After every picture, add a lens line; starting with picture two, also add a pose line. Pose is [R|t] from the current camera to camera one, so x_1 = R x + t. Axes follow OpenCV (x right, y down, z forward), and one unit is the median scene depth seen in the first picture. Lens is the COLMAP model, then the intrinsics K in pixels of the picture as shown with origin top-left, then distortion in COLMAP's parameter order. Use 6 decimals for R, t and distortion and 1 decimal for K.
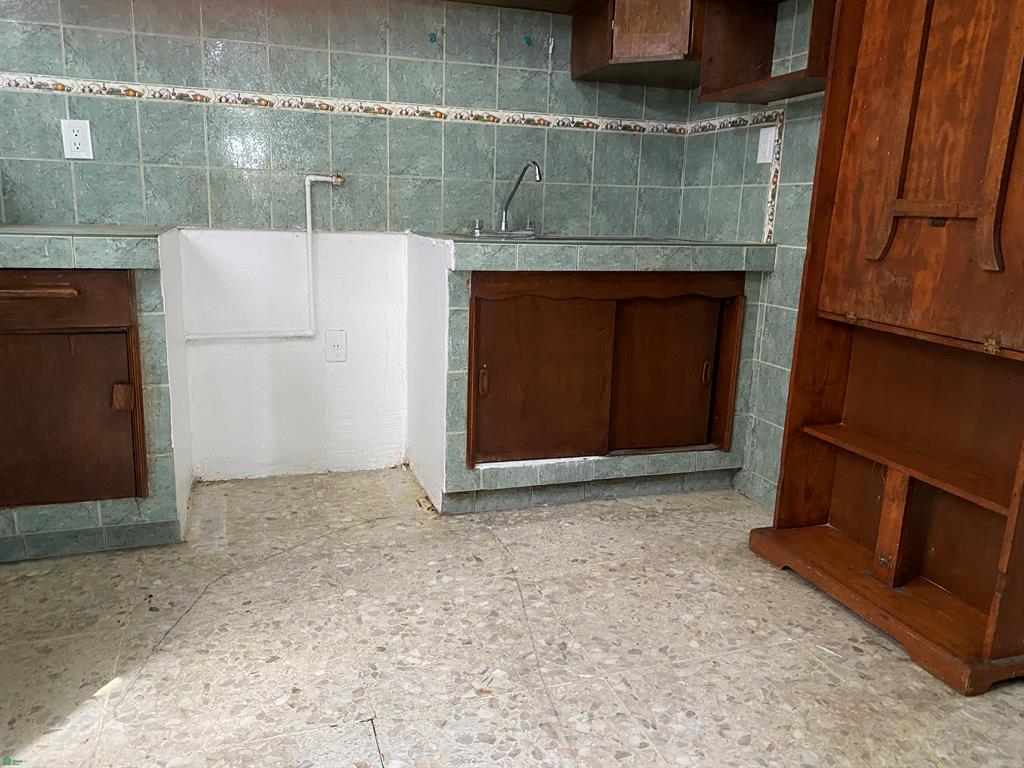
lens RADIAL K [[783.3, 0, 506.6], [0, 783.3, 378.1], [0, 0, 1]] dist [0.044043, -0.041586]
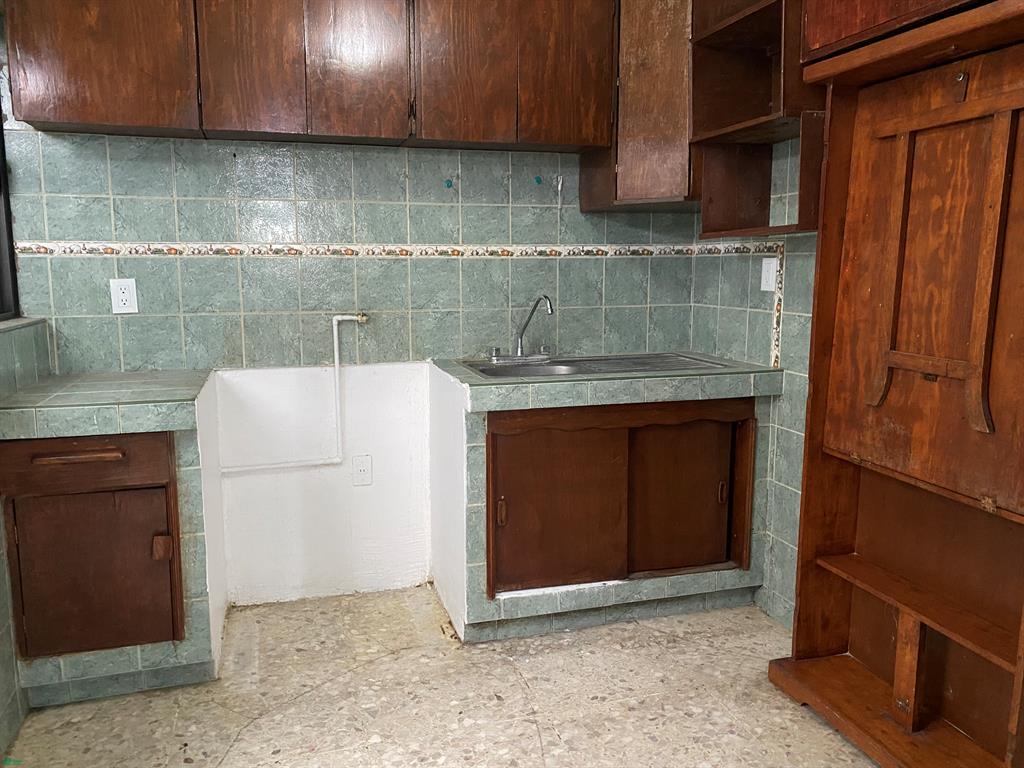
lens RADIAL K [[783.3, 0, 500.7], [0, 783.3, 374.4], [0, 0, 1]] dist [0.044043, -0.041586]
pose [[0.998505, -0.026419, -0.047845, 0.024293], [0.022852, 0.997025, -0.073612, -0.105908], [0.049647, 0.072409, 0.996139, -0.049512]]
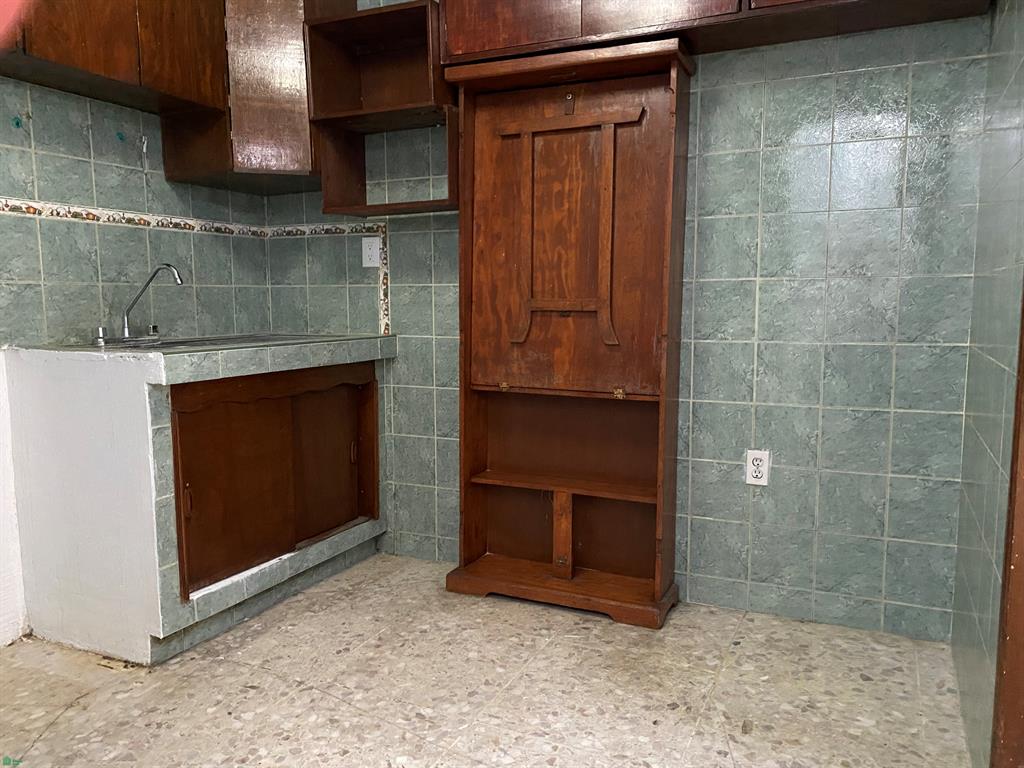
lens RADIAL K [[783.3, 0, 509.3], [0, 783.3, 389.7], [0, 0, 1]] dist [0.044043, -0.041586]
pose [[0.691586, -0.115784, 0.712954, -0.426016], [0.177235, 0.984094, -0.012105, -0.048476], [-0.700212, 0.134732, 0.701106, 0.075112]]
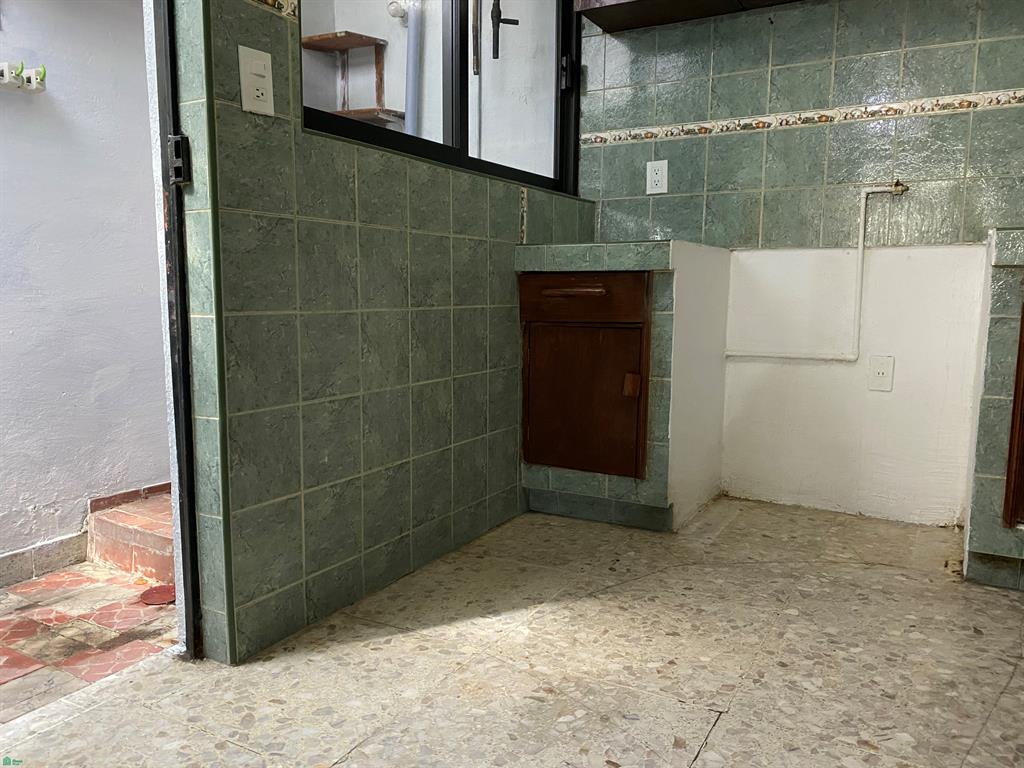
lens RADIAL K [[783.3, 0, 507.4], [0, 783.3, 392.0], [0, 0, 1]] dist [0.044043, -0.041586]
pose [[0.666515, 0.072530, -0.741955, 0.203053], [-0.143123, 0.989192, -0.031872, 0.084009], [0.731624, 0.127434, 0.669692, 0.102952]]
